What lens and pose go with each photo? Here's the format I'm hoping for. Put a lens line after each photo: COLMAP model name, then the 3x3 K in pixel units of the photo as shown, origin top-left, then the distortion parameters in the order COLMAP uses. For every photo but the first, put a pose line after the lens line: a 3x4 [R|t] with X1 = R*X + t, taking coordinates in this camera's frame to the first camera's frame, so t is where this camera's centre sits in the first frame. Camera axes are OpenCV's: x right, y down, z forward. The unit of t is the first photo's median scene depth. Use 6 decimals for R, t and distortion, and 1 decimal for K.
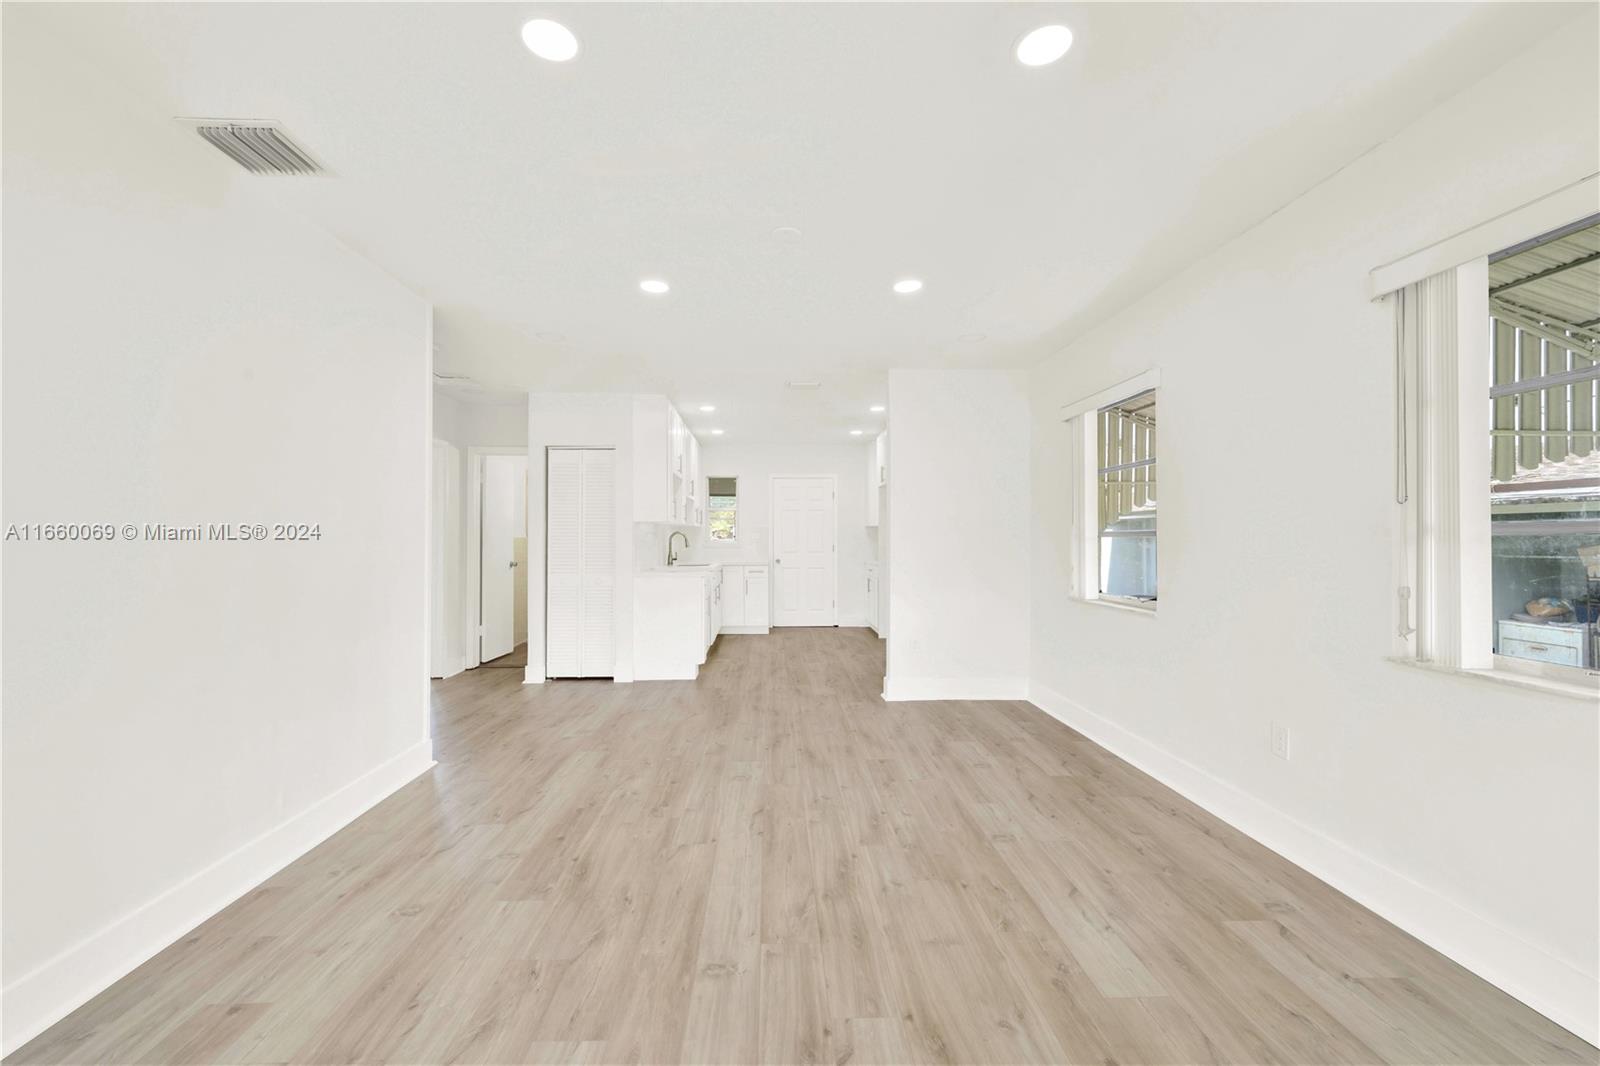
lens RADIAL K [[635.3, 0, 786.6], [0, 635.3, 531.3], [0, 0, 1]] dist [-0.002627, -0.000389]
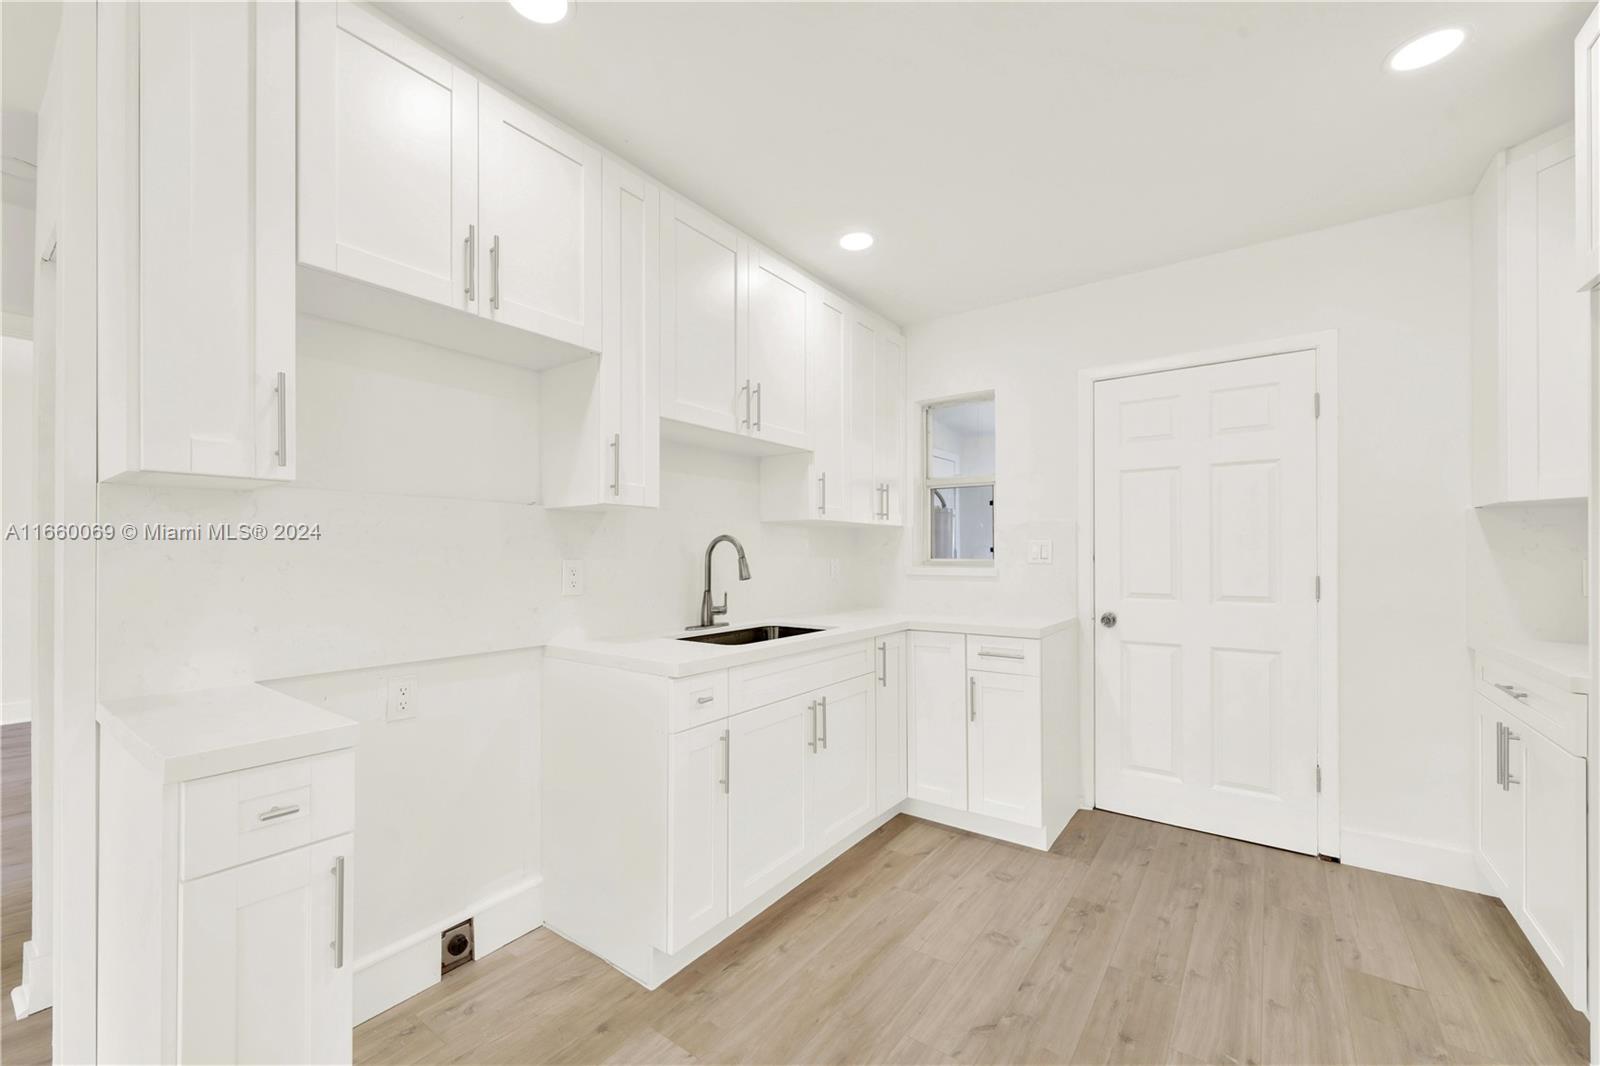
lens RADIAL K [[635.3, 0, 779.3], [0, 635.3, 551.7], [0, 0, 1]] dist [-0.002627, -0.000389]
pose [[0.778857, -0.003458, -0.627192, 0.218090], [0.007168, 0.999969, 0.003388, 0.026362], [0.627160, -0.007134, 0.778857, 2.146045]]
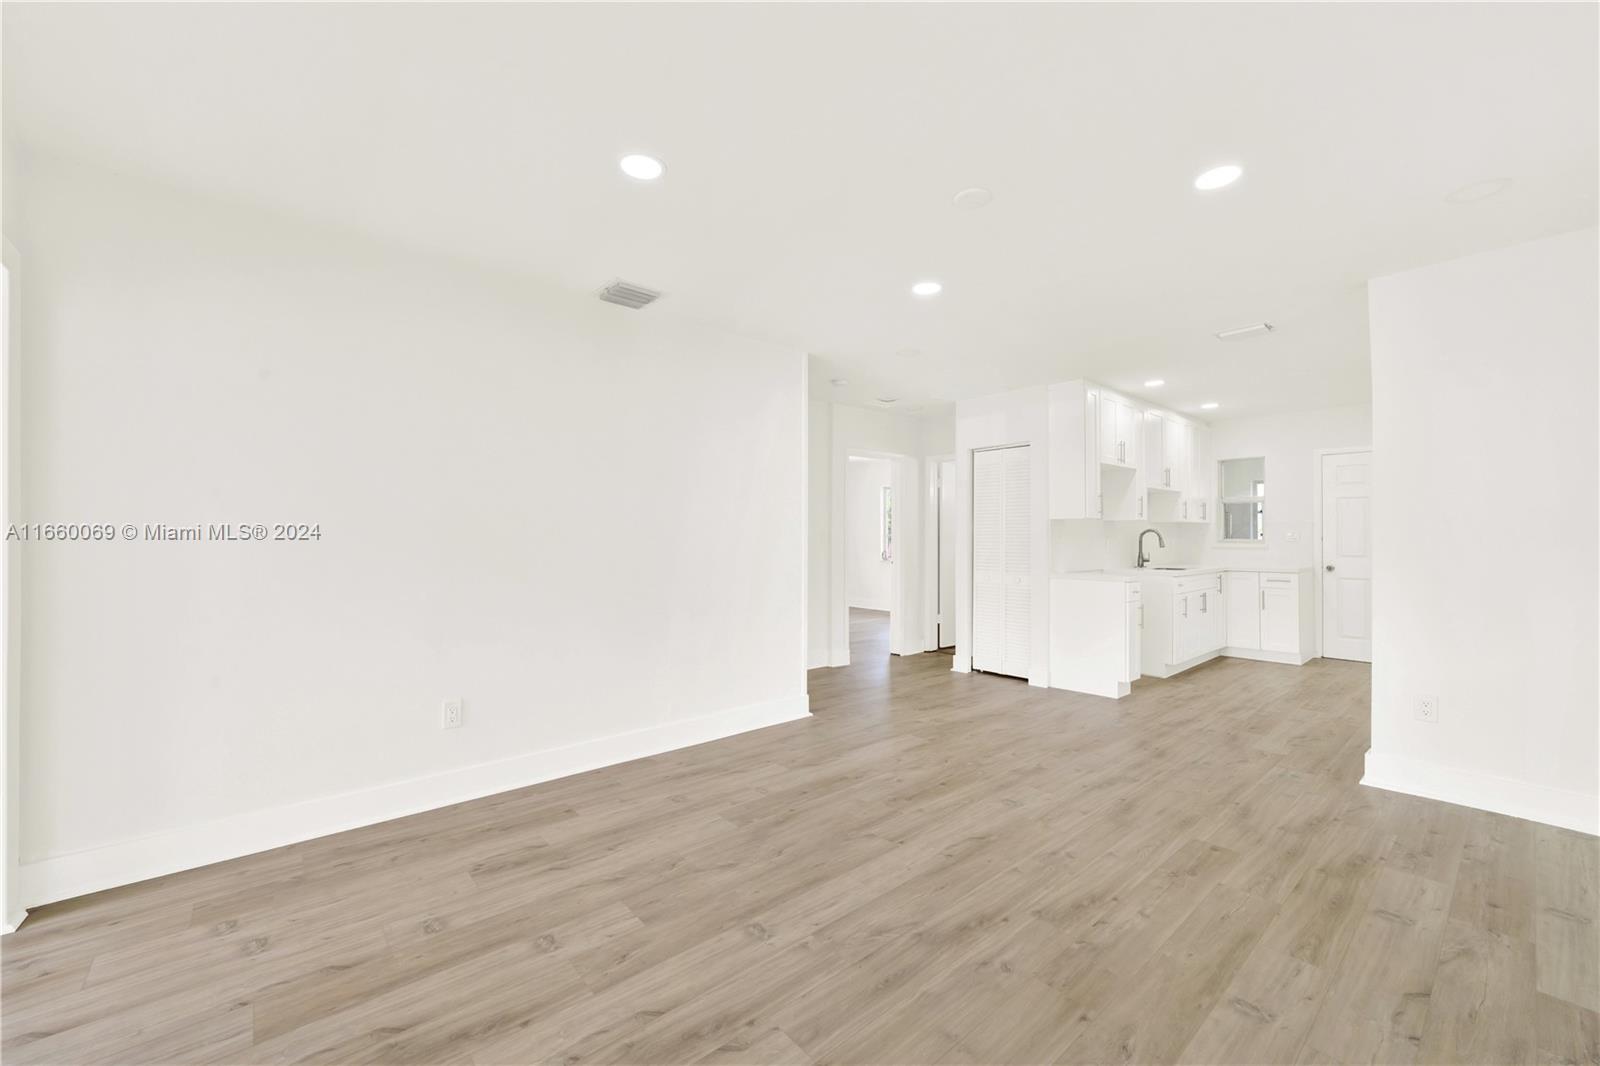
lens RADIAL K [[635.3, 0, 809.3], [0, 635.3, 525.7], [0, 0, 1]] dist [-0.002627, -0.000389]
pose [[0.637502, -0.010579, -0.770376, 0.574009], [0.006480, 0.999944, -0.008369, 0.001370], [0.770421, 0.000343, 0.637535, 0.266268]]
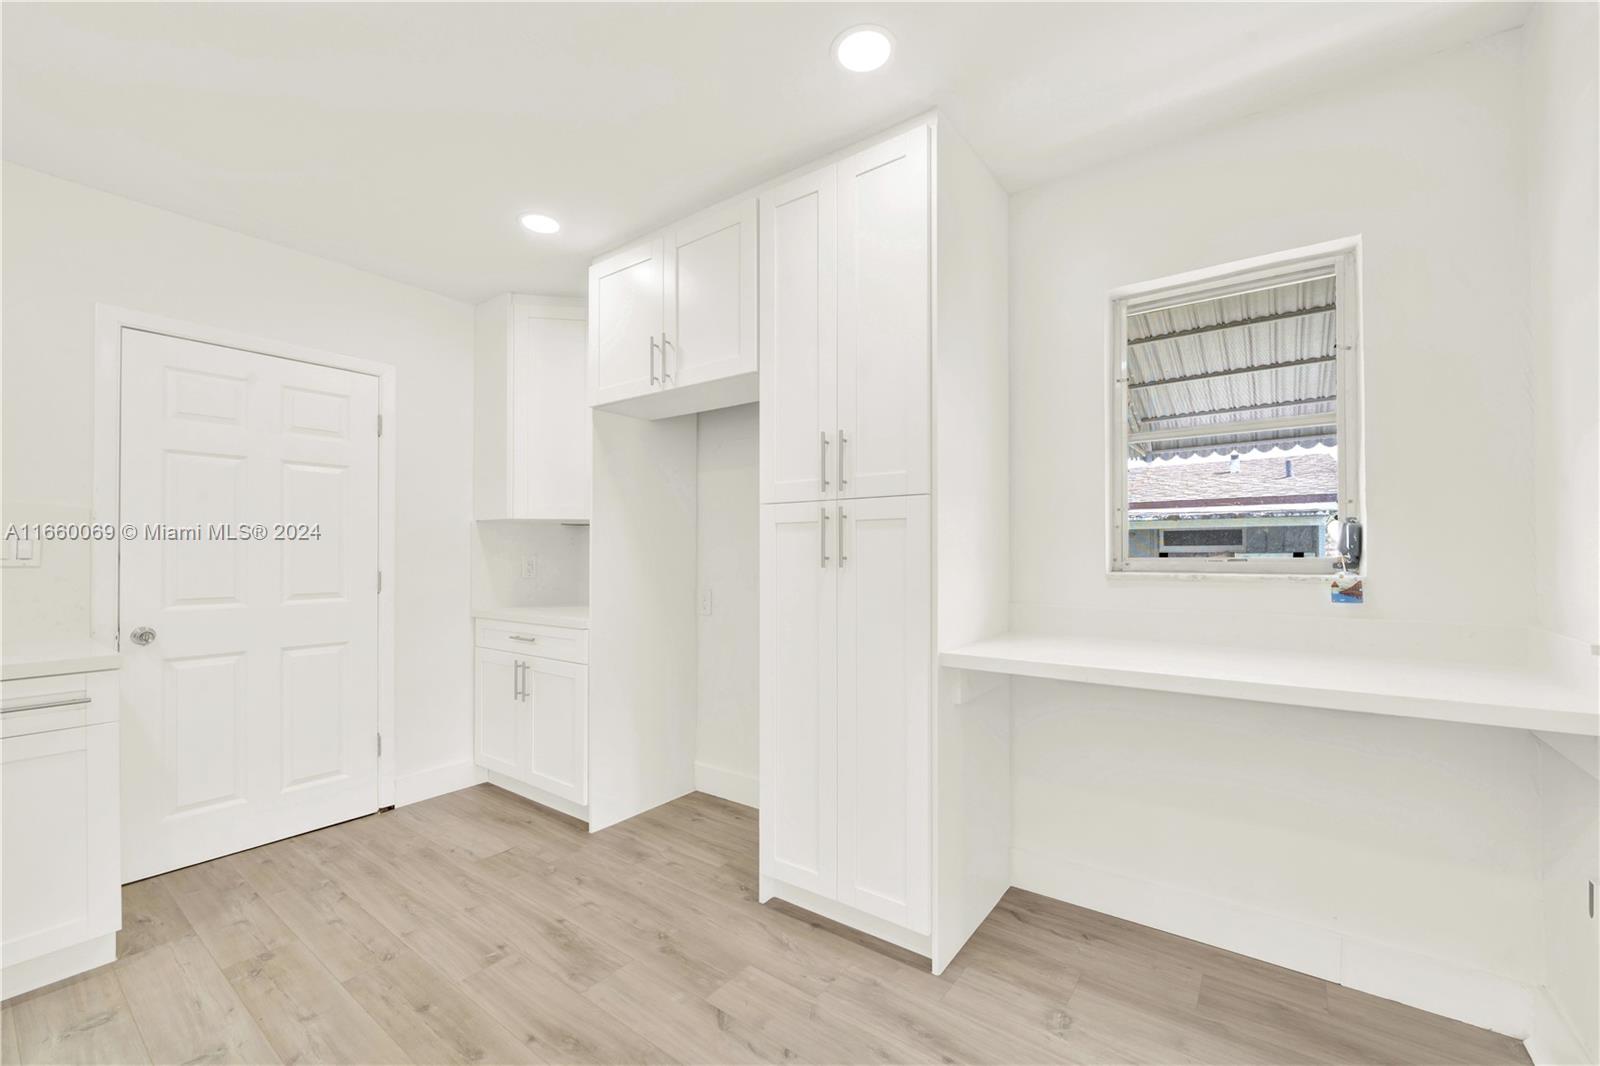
lens RADIAL K [[635.3, 0, 790.4], [0, 635.3, 548.2], [0, 0, 1]] dist [-0.002627, -0.000389]
pose [[0.628195, 0.007222, 0.778022, -0.173222], [-0.006519, 0.999971, -0.004019, 0.031319], [-0.778028, -0.002548, 0.628224, 2.132278]]
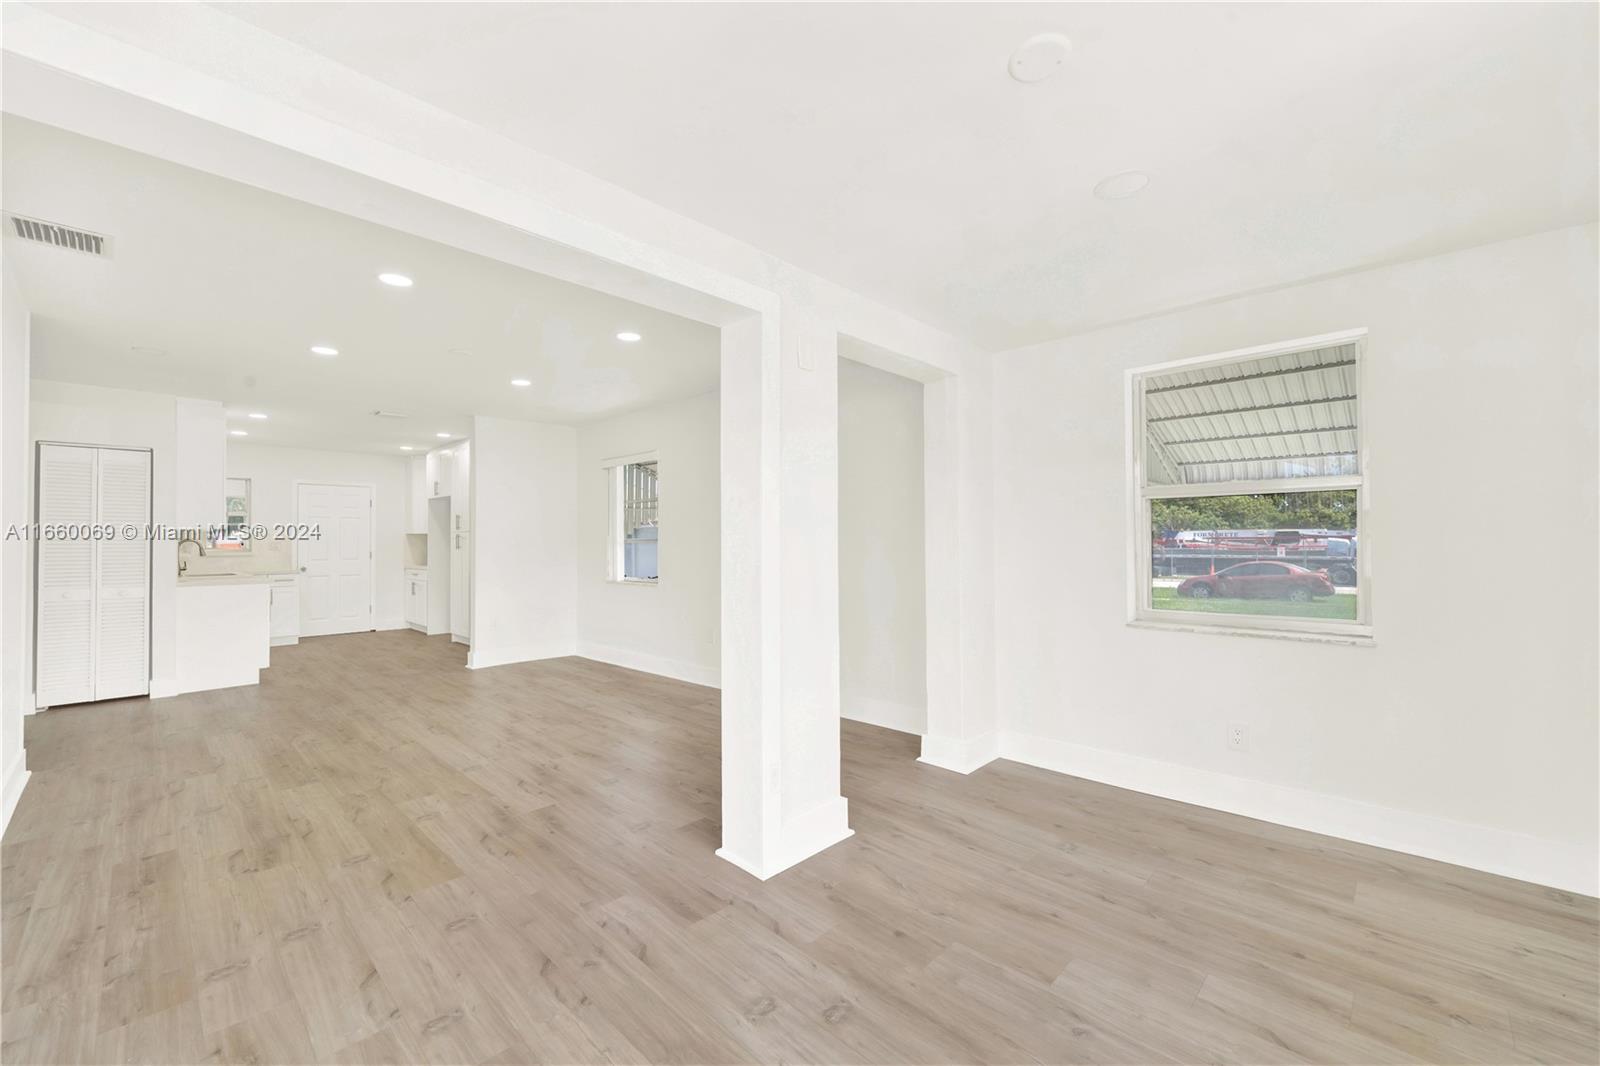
lens RADIAL K [[635.3, 0, 800.5], [0, 635.3, 533.8], [0, 0, 1]] dist [-0.002627, -0.000389]
pose [[0.708963, 0.004753, 0.705230, -0.545924], [-0.000516, 0.999981, -0.006221, -0.005533], [-0.705246, 0.004047, 0.708951, -0.765743]]
